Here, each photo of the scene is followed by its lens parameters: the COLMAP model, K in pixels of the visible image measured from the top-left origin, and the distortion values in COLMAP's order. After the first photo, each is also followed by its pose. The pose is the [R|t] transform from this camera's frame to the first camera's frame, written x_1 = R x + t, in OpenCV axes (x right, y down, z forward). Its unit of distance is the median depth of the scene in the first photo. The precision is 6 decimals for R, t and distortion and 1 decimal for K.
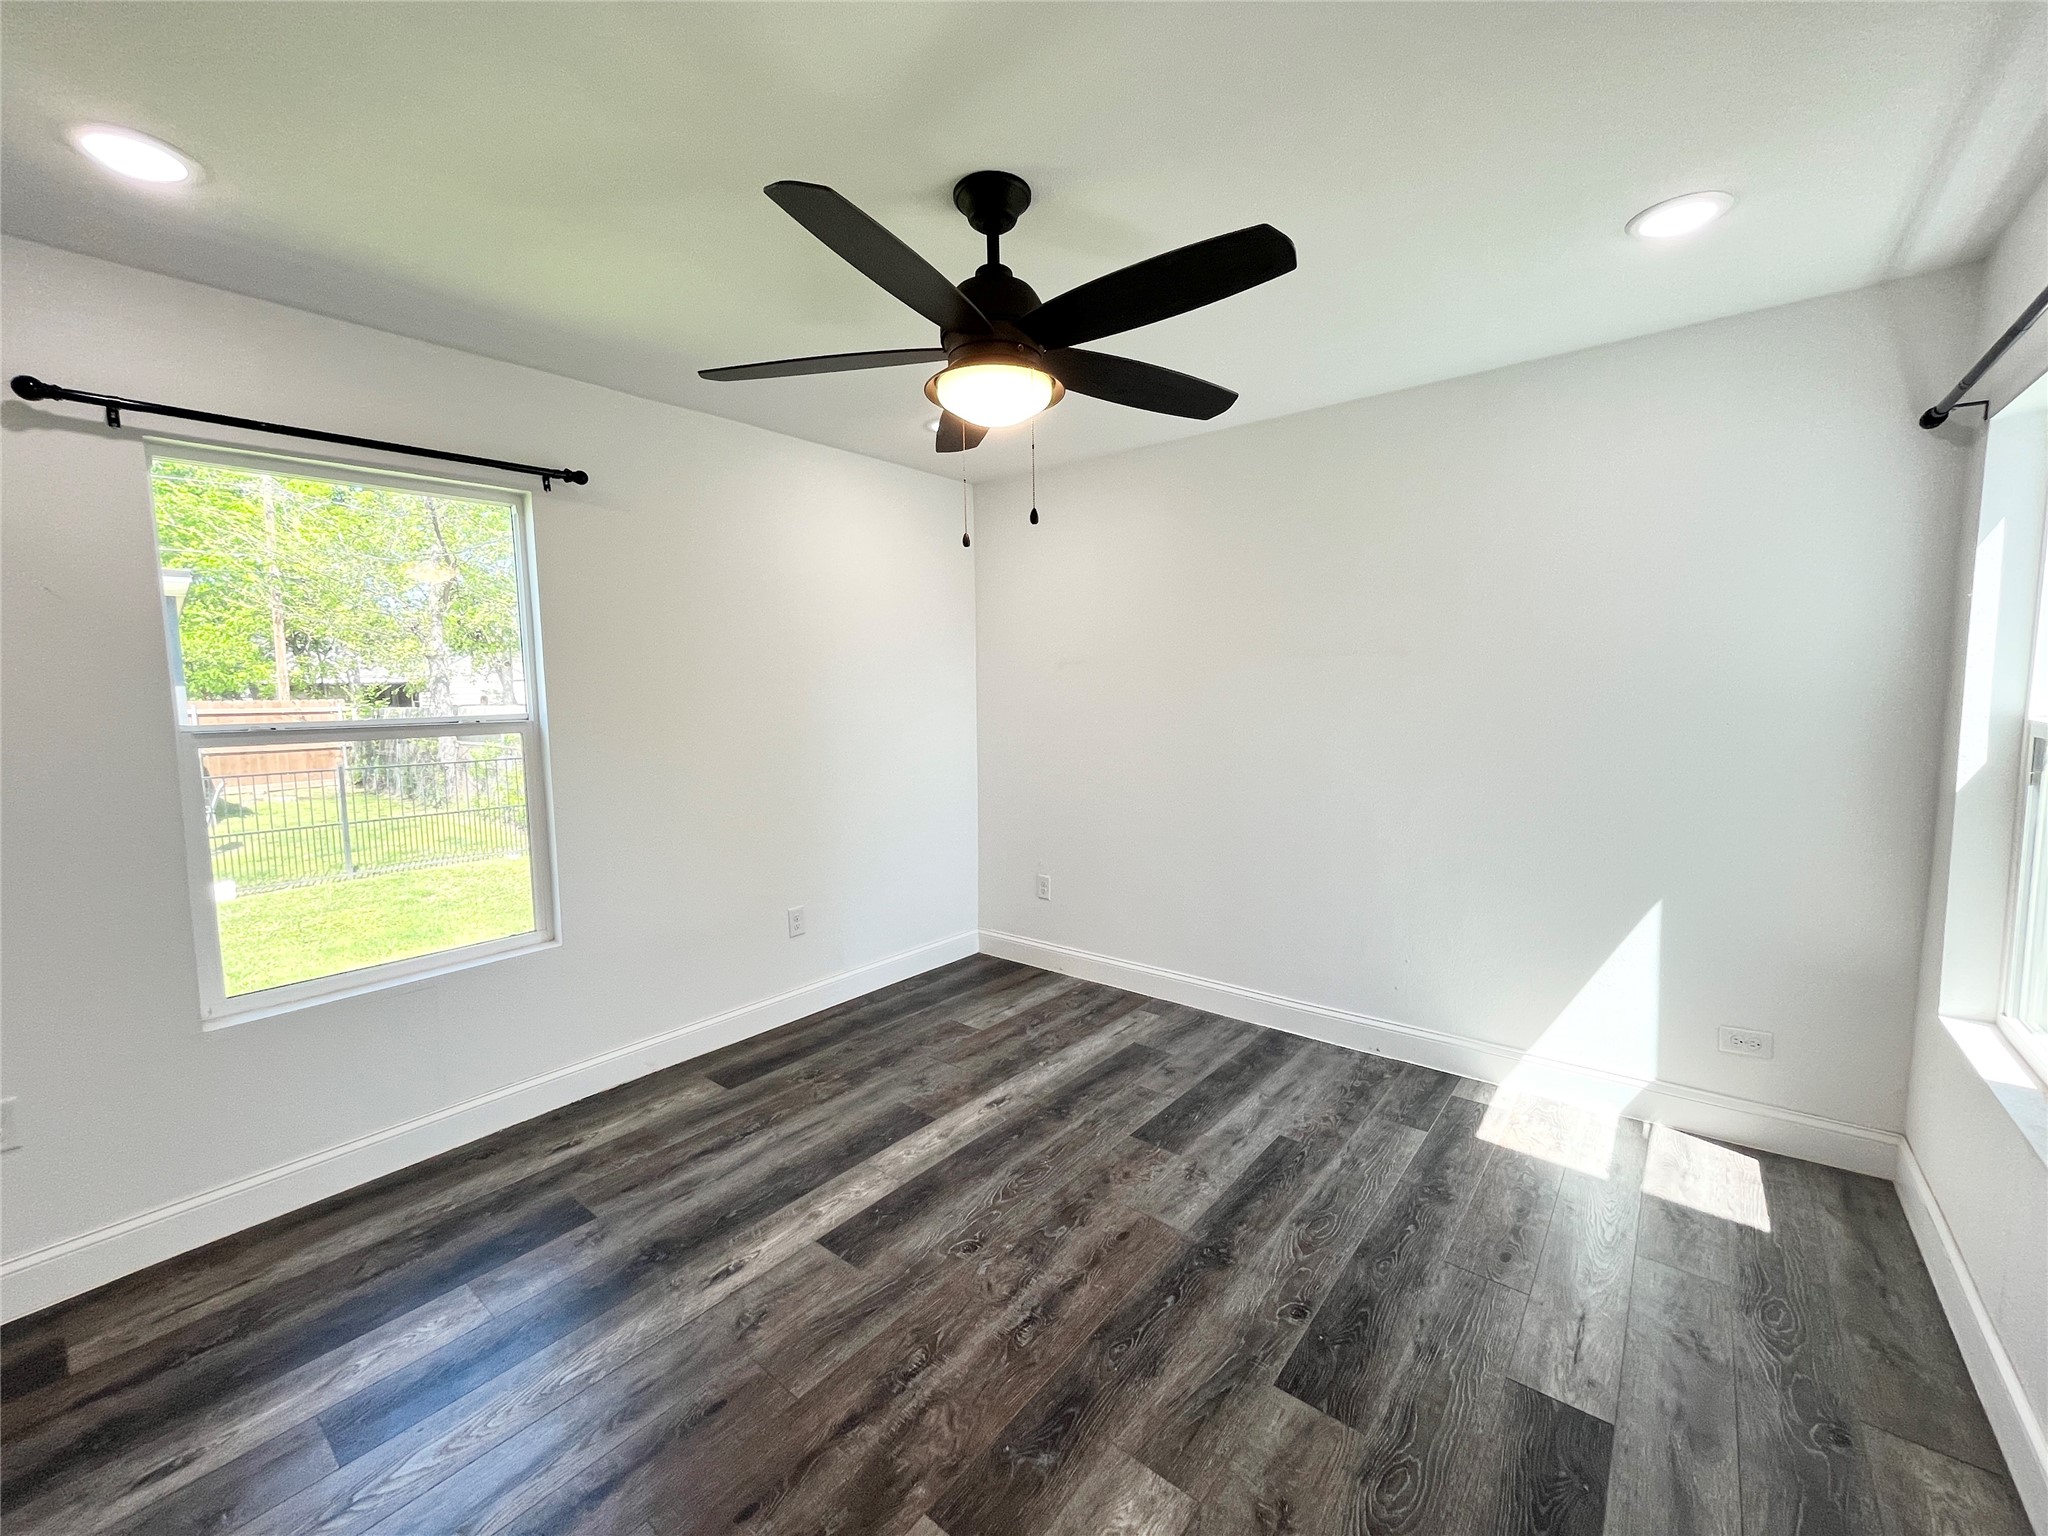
lens RADIAL K [[829.5, 0, 1024.0], [0, 829.5, 768.0], [0, 0, 1]] dist [0.000437, 0.000110]
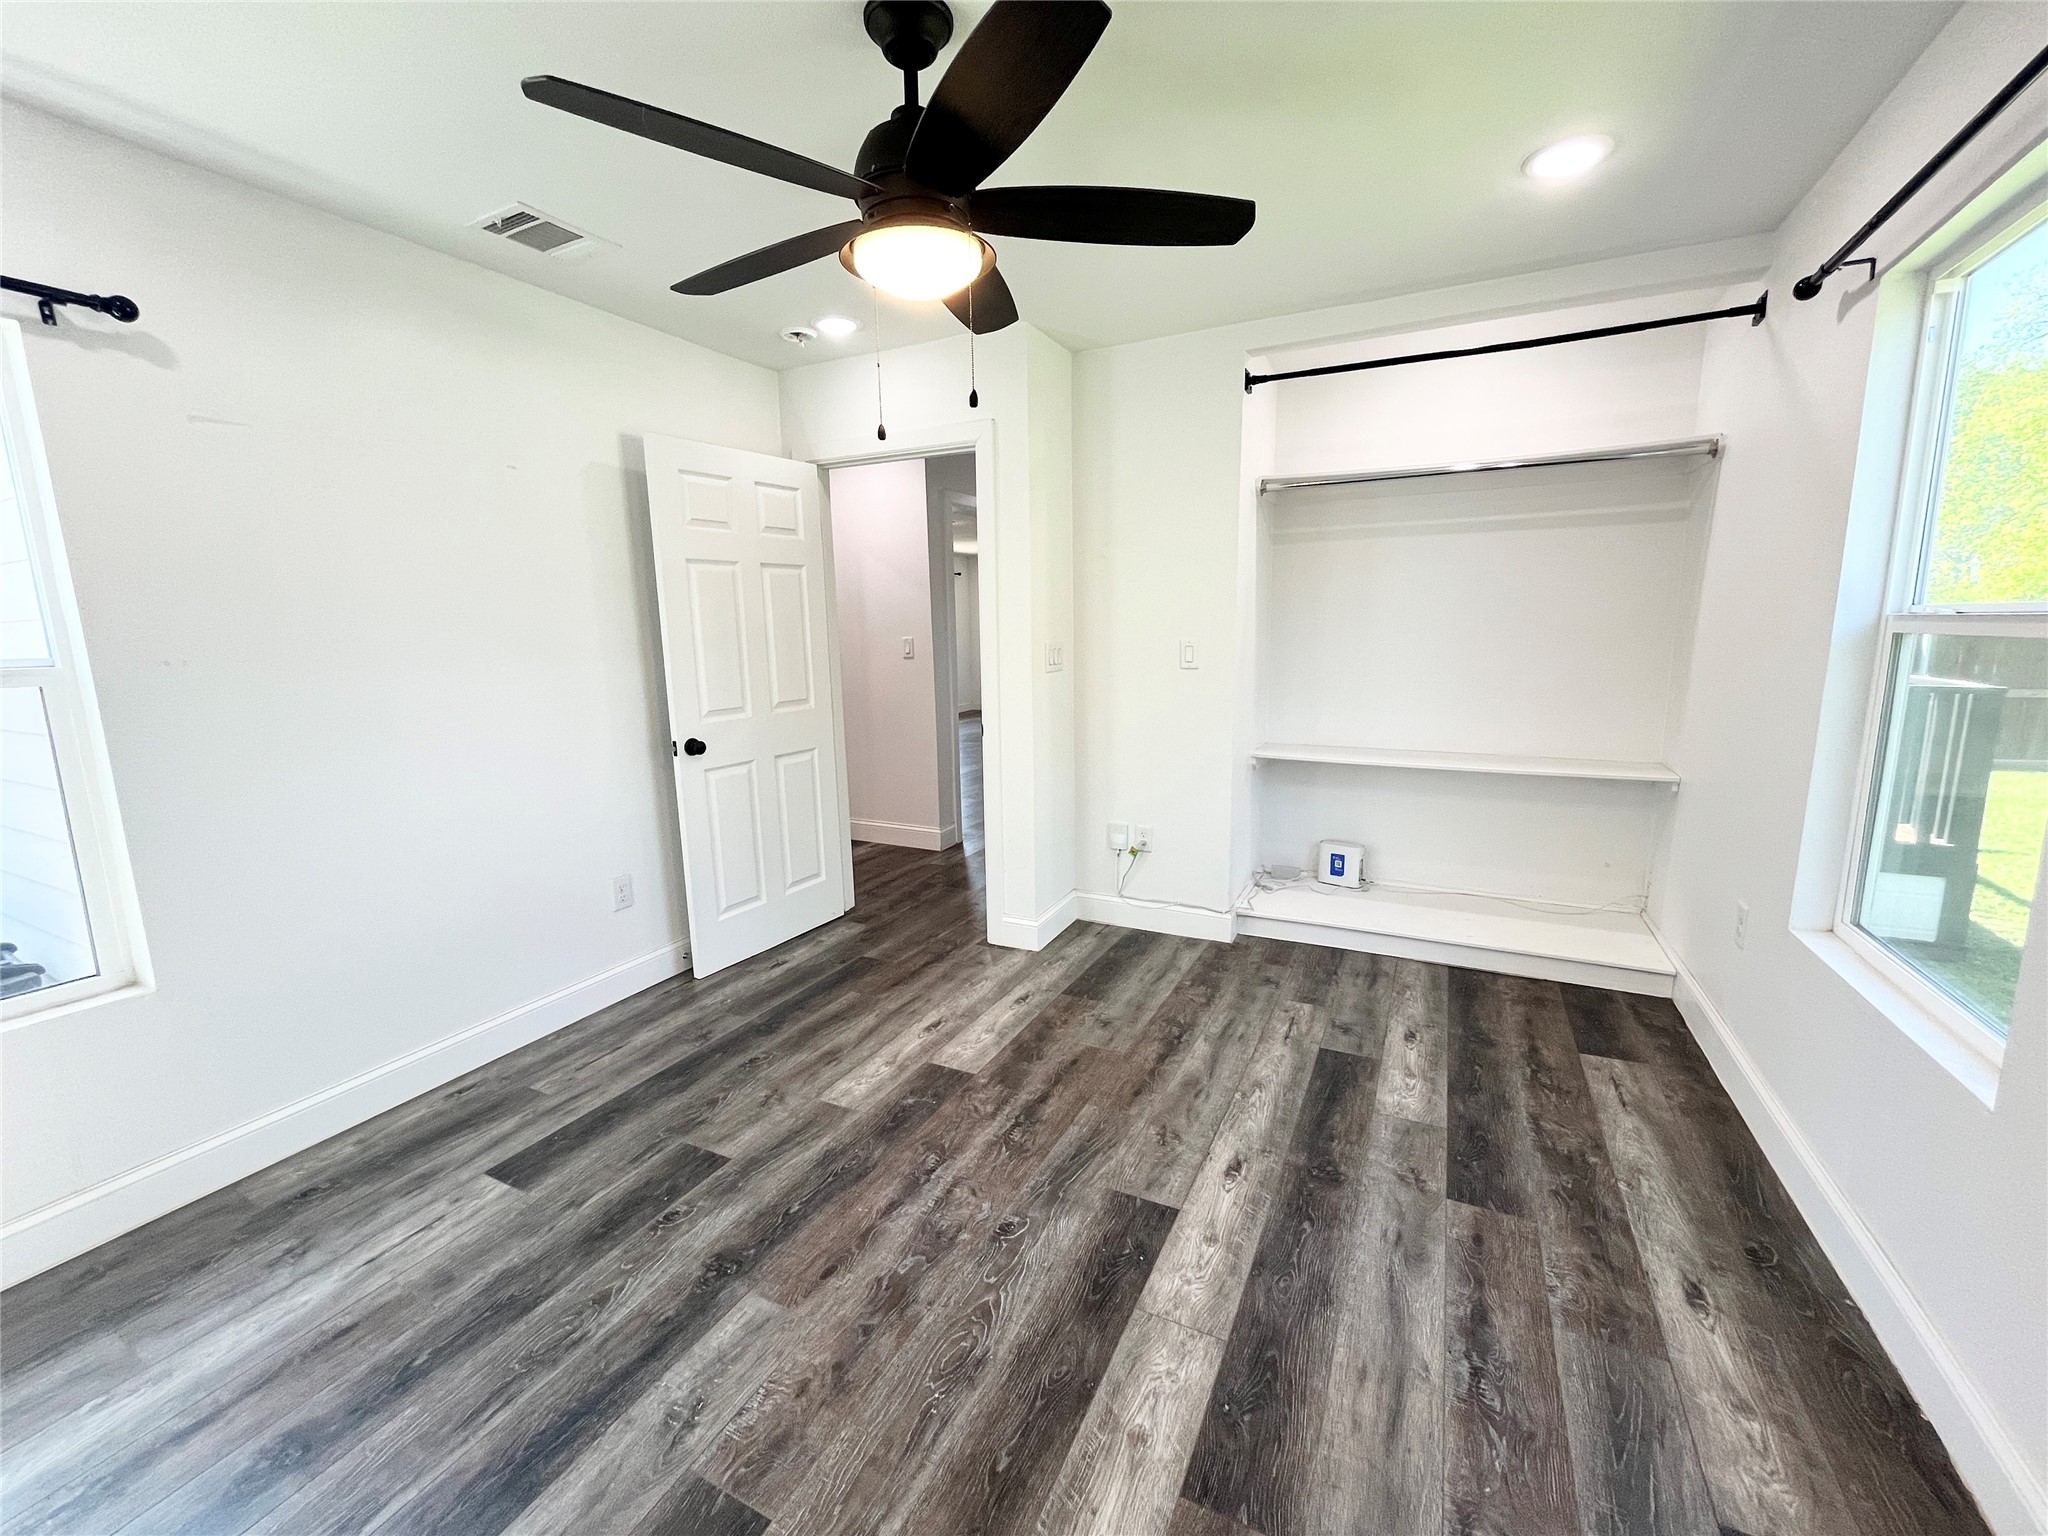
lens RADIAL K [[829.5, 0, 1024.0], [0, 829.5, 768.0], [0, 0, 1]] dist [0.000437, 0.000110]
pose [[-0.976721, 0.070651, -0.202546, 0.064133], [0.014667, 0.963993, 0.265525, -0.138050], [0.214013, 0.256373, -0.942588, 1.749229]]
